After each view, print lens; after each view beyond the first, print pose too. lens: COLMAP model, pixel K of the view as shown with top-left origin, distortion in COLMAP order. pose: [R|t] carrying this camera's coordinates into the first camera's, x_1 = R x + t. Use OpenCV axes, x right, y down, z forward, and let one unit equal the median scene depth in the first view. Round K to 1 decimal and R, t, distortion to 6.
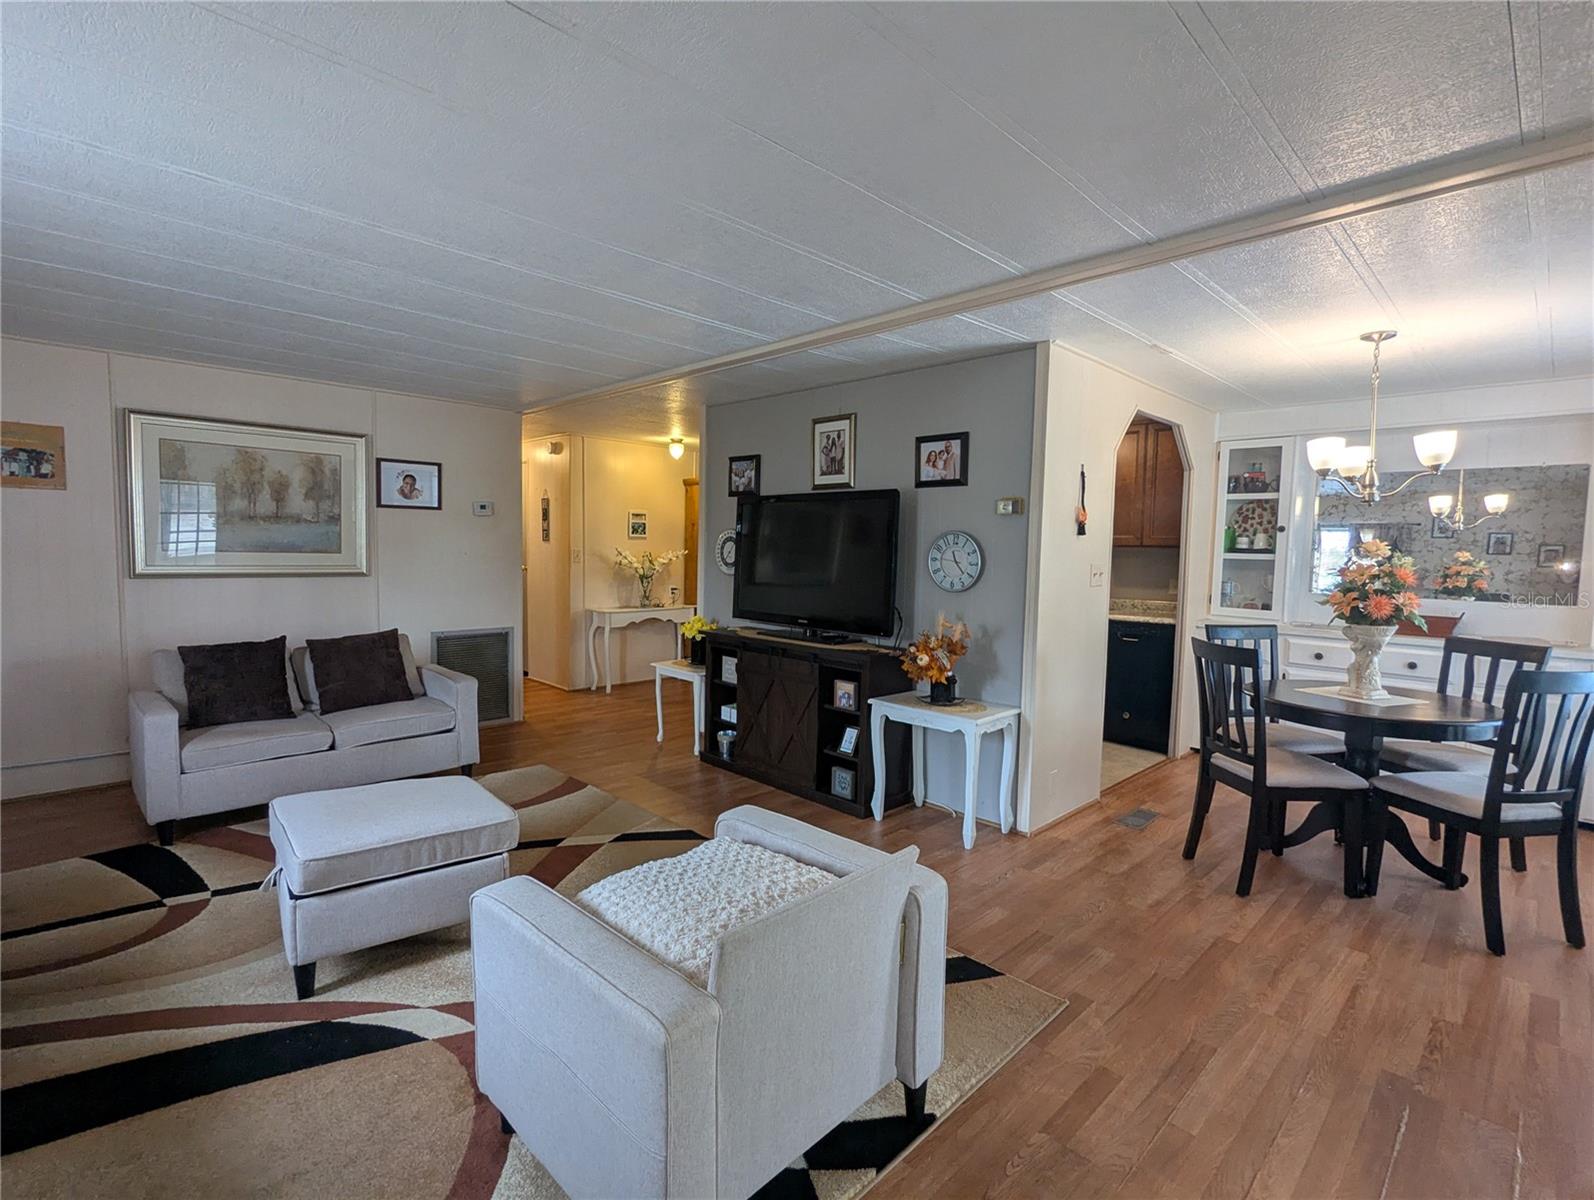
lens RADIAL K [[755.2, 0, 792.0], [0, 755.2, 601.1], [0, 0, 1]] dist [0.002340, -0.000582]
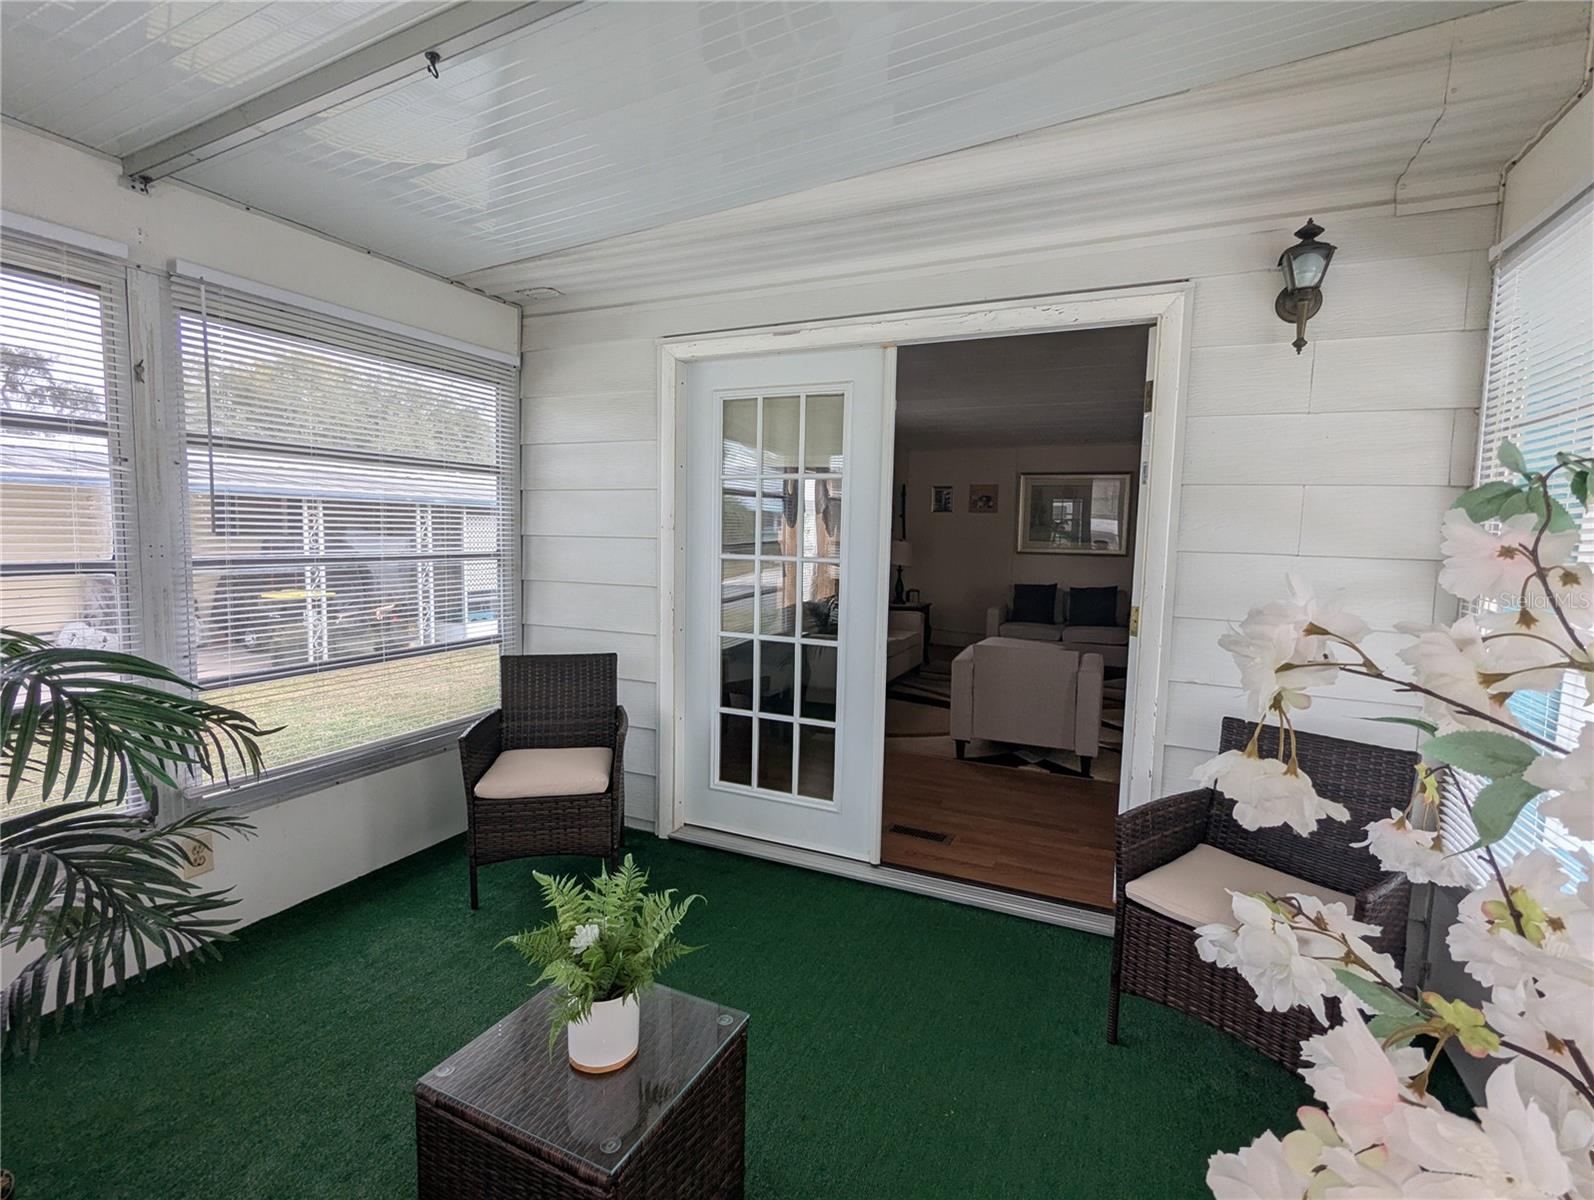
lens RADIAL K [[755.2, 0, 798.8], [0, 755.2, 602.3], [0, 0, 1]] dist [0.002340, -0.000582]
pose [[0.346882, 0.069137, -0.935357, 0.926445], [-0.076775, 0.996026, 0.045149, 0.058088], [0.934761, 0.056151, 0.350811, -0.301909]]
